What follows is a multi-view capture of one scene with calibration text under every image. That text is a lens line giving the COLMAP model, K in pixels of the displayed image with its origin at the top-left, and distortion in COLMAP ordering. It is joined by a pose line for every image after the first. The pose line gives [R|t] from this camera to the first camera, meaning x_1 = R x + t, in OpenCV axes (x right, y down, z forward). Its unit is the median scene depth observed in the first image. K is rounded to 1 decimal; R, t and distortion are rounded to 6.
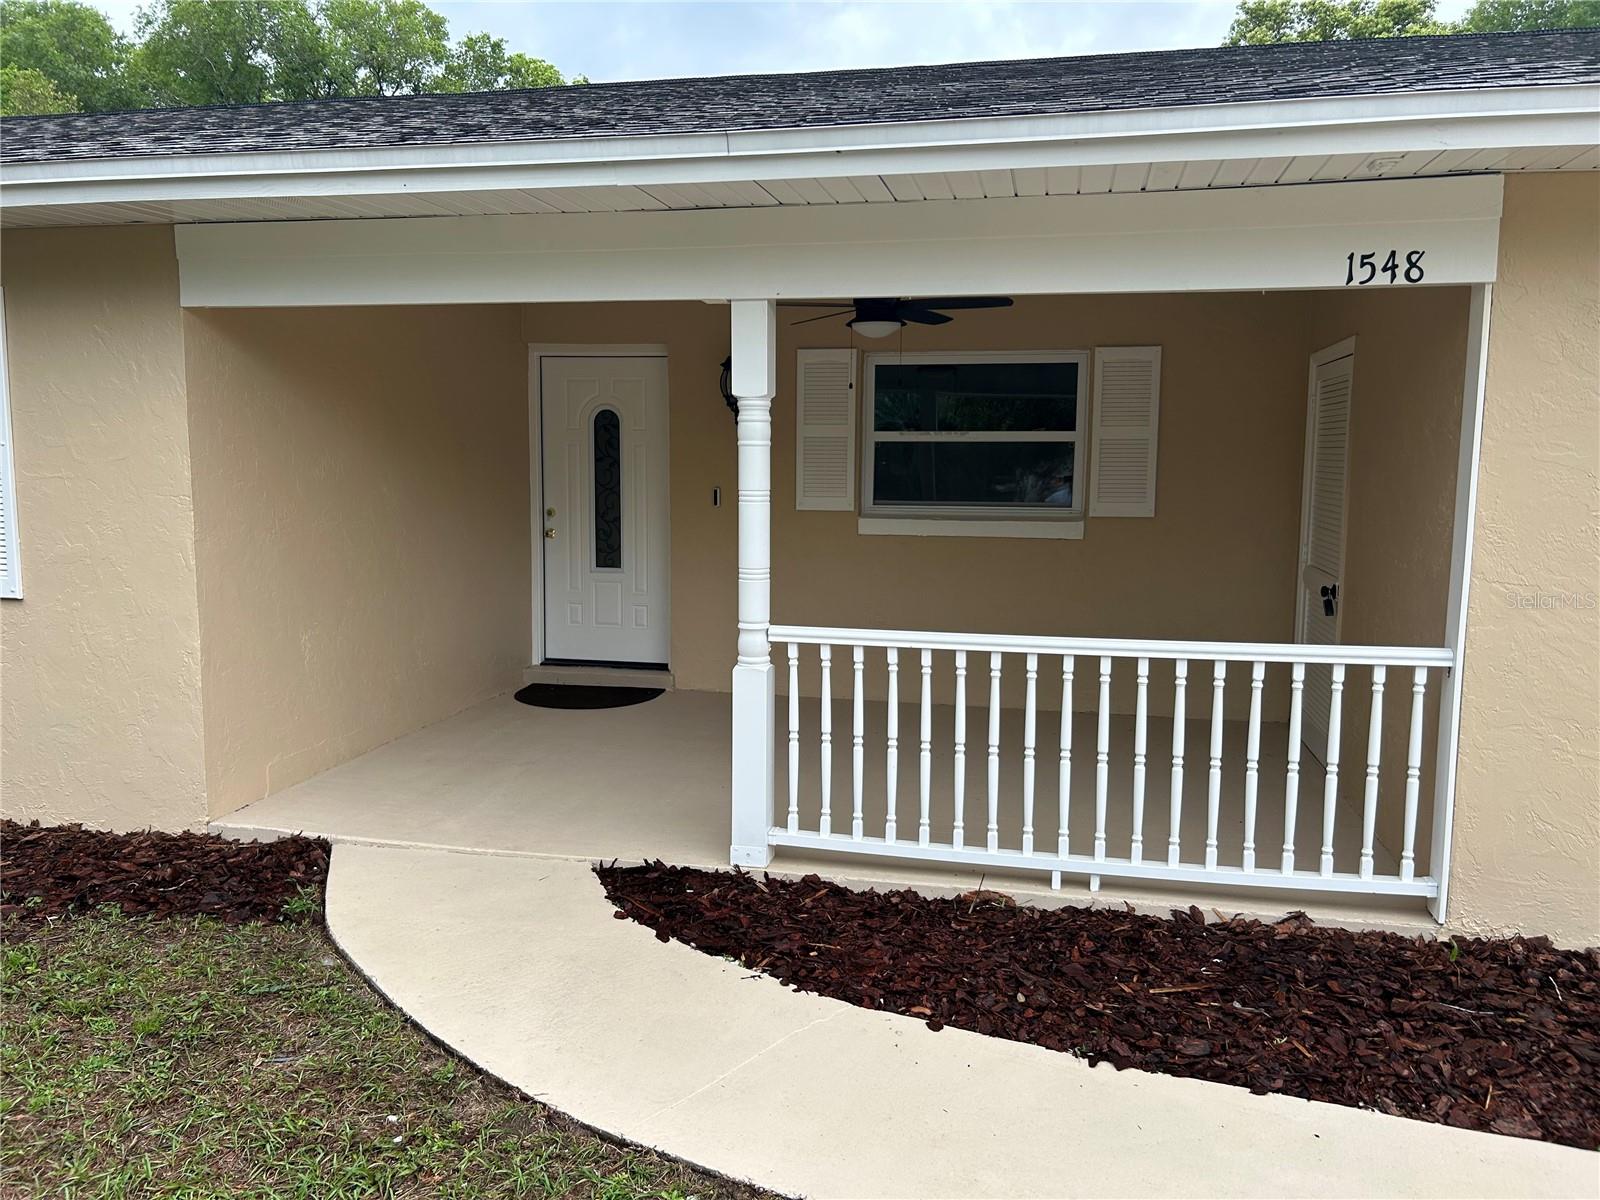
lens RADIAL K [[1210.3, 0, 800.1], [0, 1210.3, 599.4], [0, 0, 1]] dist [0.043550, -0.052184]
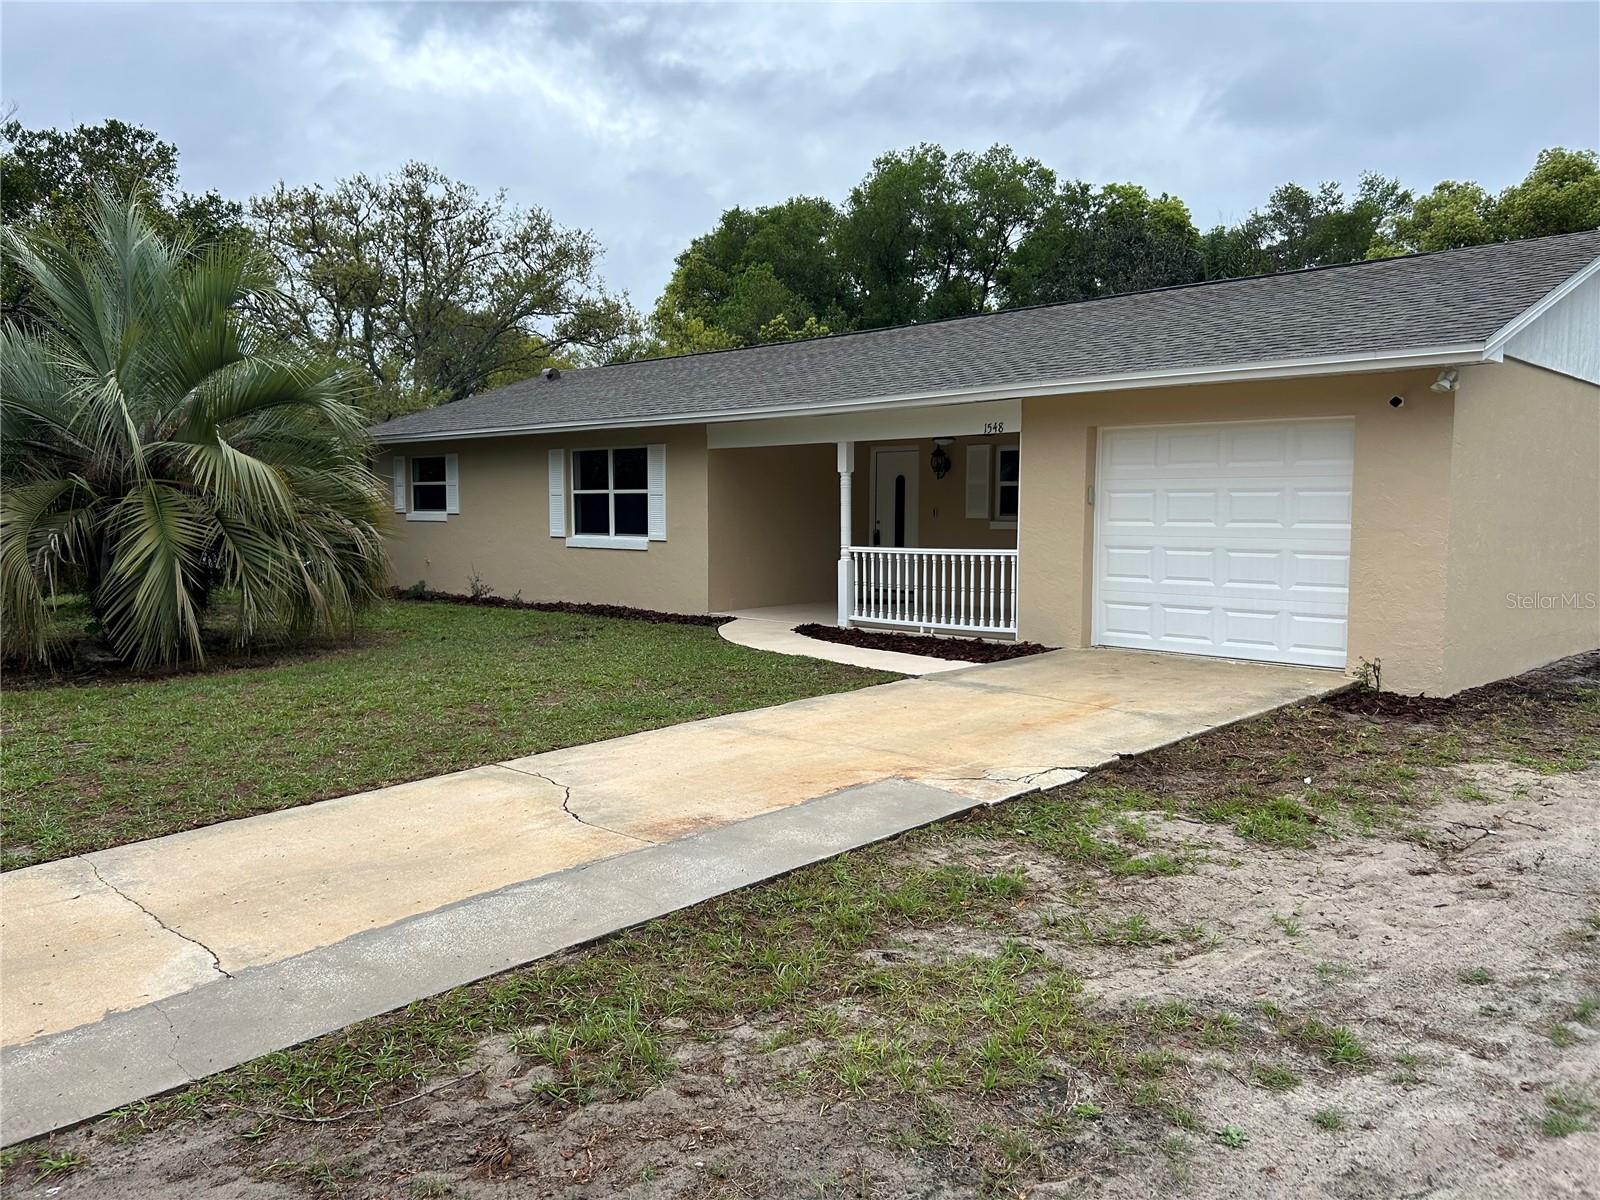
lens RADIAL K [[1210.3, 0, 787.7], [0, 1210.3, 592.4], [0, 0, 1]] dist [0.043550, -0.052184]
pose [[0.841159, 0.030199, -0.539944, 1.529446], [-0.059698, 0.997523, -0.037210, 0.266315], [0.537483, 0.063533, 0.840878, -1.683750]]
